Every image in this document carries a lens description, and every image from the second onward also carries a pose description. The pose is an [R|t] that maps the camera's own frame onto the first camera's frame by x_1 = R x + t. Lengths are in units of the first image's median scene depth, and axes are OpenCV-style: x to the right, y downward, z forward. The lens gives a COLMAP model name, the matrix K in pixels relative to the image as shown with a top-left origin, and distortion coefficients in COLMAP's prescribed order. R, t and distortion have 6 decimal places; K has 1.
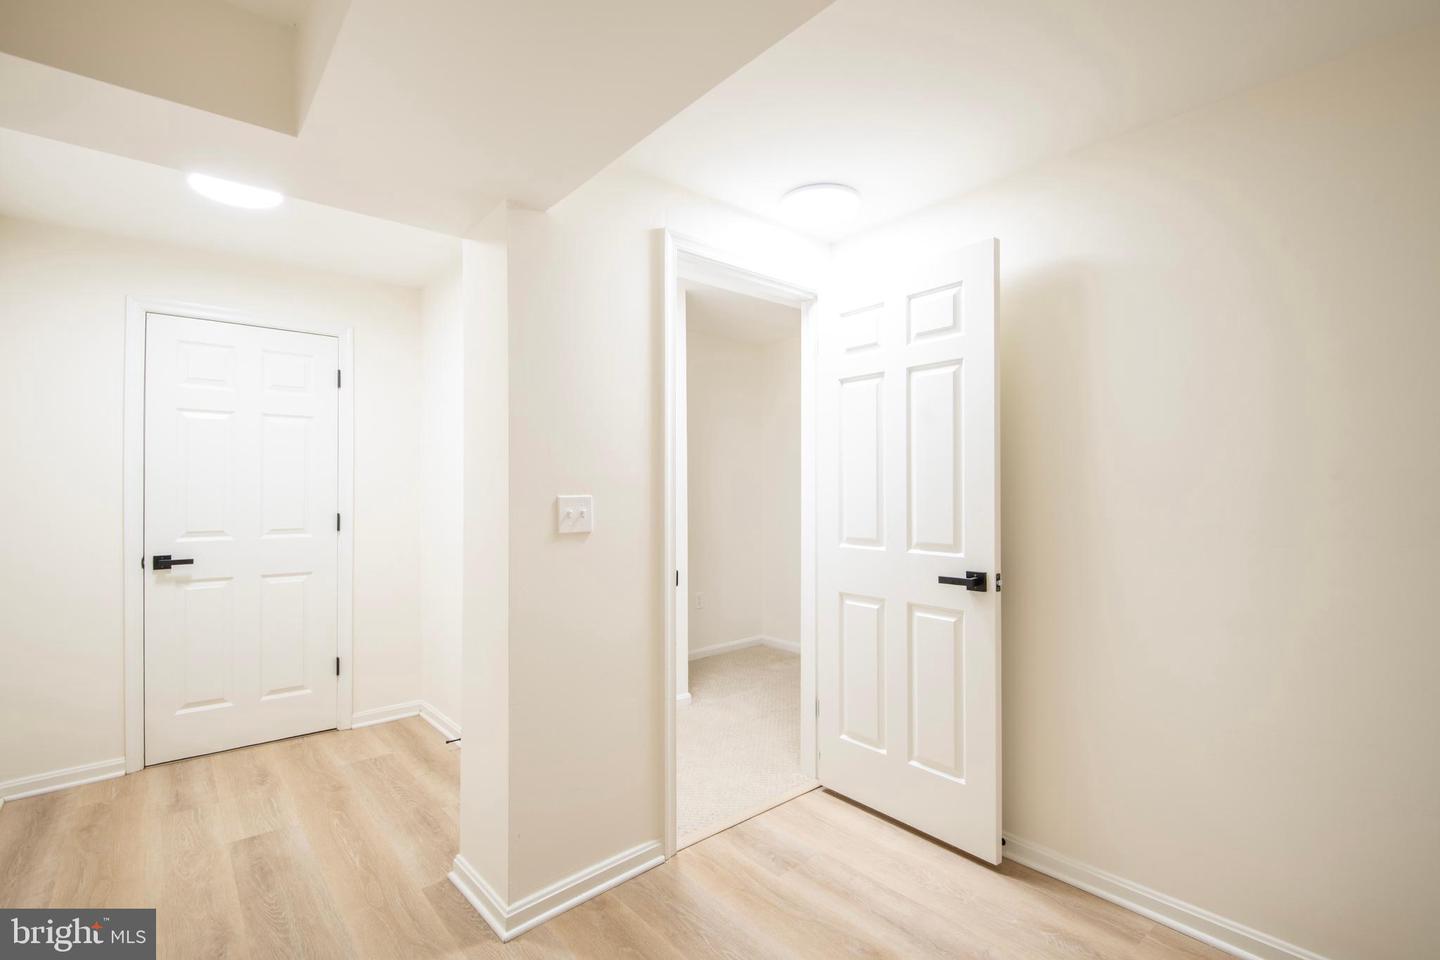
lens RADIAL K [[662.4, 0, 720.0], [0, 662.4, 480.0], [0, 0, 1]] dist [0.000432, -0.000226]
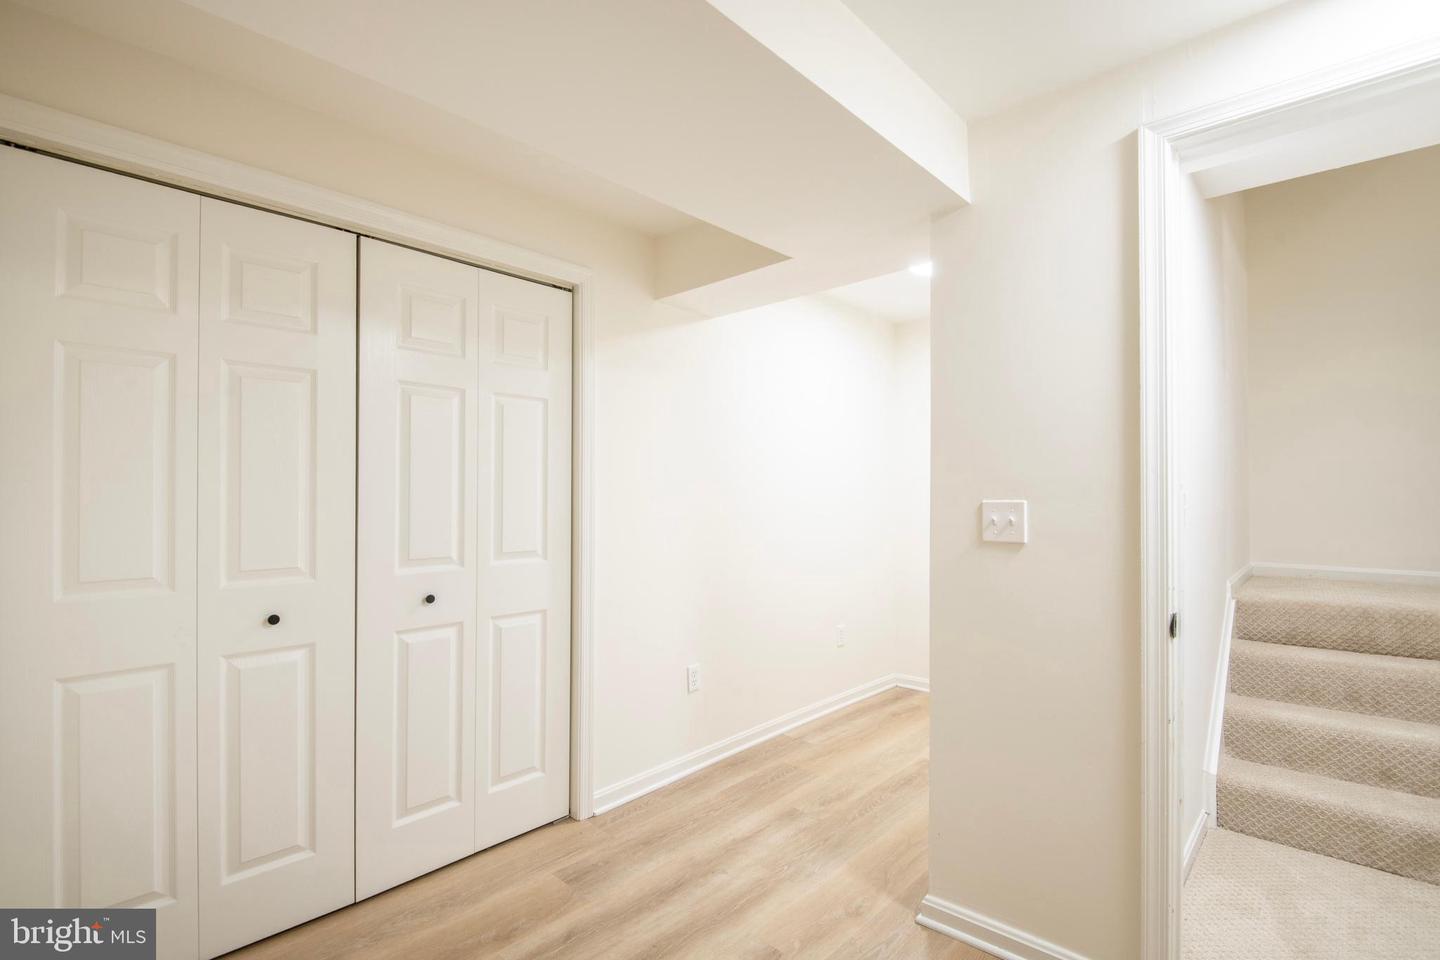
lens RADIAL K [[662.4, 0, 720.0], [0, 662.4, 480.0], [0, 0, 1]] dist [0.000432, -0.000226]
pose [[0.107396, -0.014237, -0.994114, 0.634447], [0.005817, 0.999889, -0.013691, 0.005362], [0.994199, -0.004312, 0.107467, 0.524121]]
